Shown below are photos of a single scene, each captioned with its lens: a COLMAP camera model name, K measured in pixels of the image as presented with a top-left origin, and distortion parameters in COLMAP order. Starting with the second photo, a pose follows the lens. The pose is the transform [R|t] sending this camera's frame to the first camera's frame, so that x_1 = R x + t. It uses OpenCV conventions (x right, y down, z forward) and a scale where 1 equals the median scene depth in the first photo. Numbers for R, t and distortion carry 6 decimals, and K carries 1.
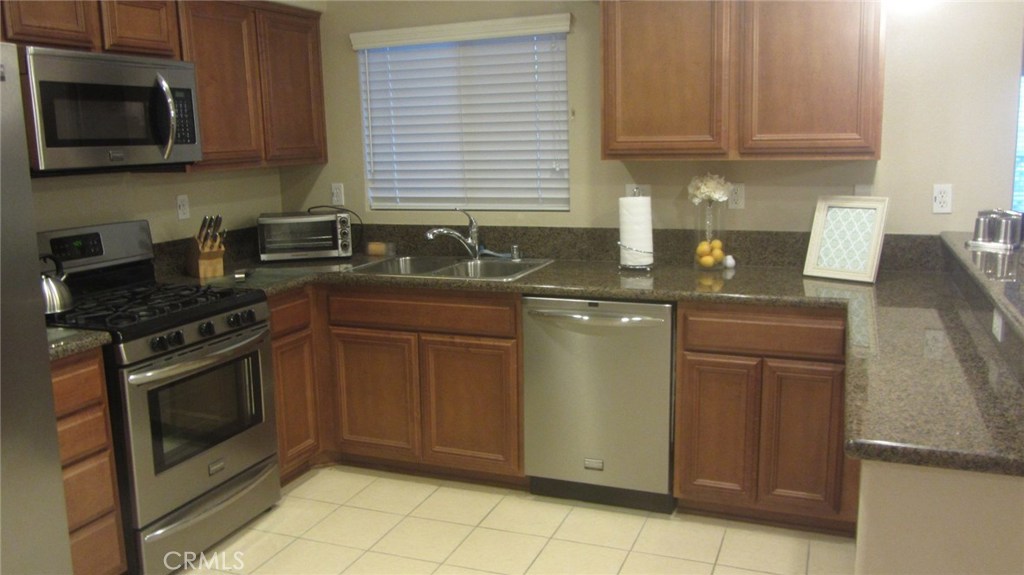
lens RADIAL K [[855.1, 0, 512.0], [0, 855.1, 287.5], [0, 0, 1]] dist [-0.006188, -0.003733]
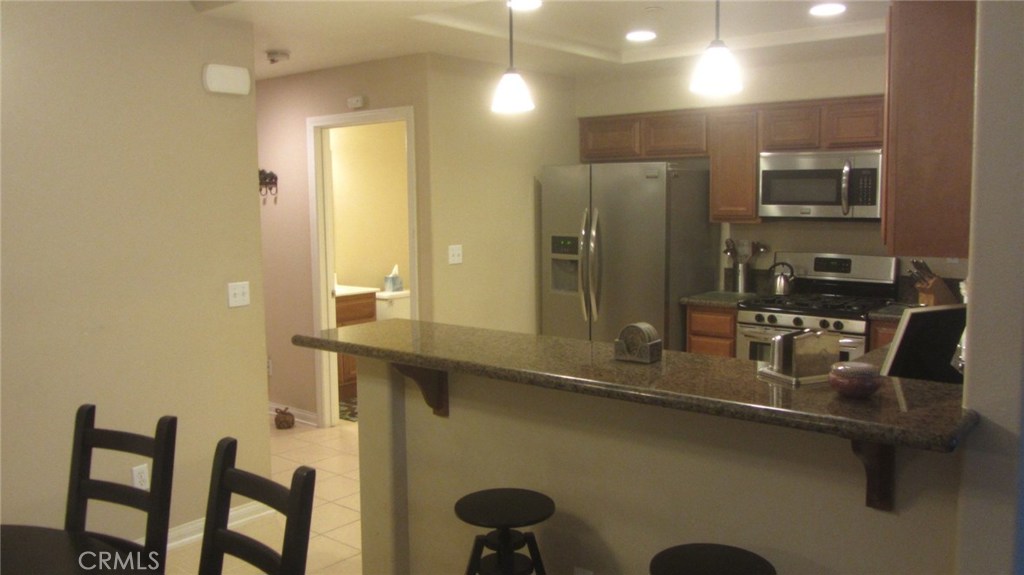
lens RADIAL K [[855.1, 0, 512.0], [0, 855.1, 287.5], [0, 0, 1]] dist [-0.006188, -0.003733]
pose [[-0.303811, 0.126107, -0.944350, 1.338499], [-0.165117, 0.969233, 0.182550, -0.221458], [0.938315, 0.211389, -0.273641, 0.961998]]
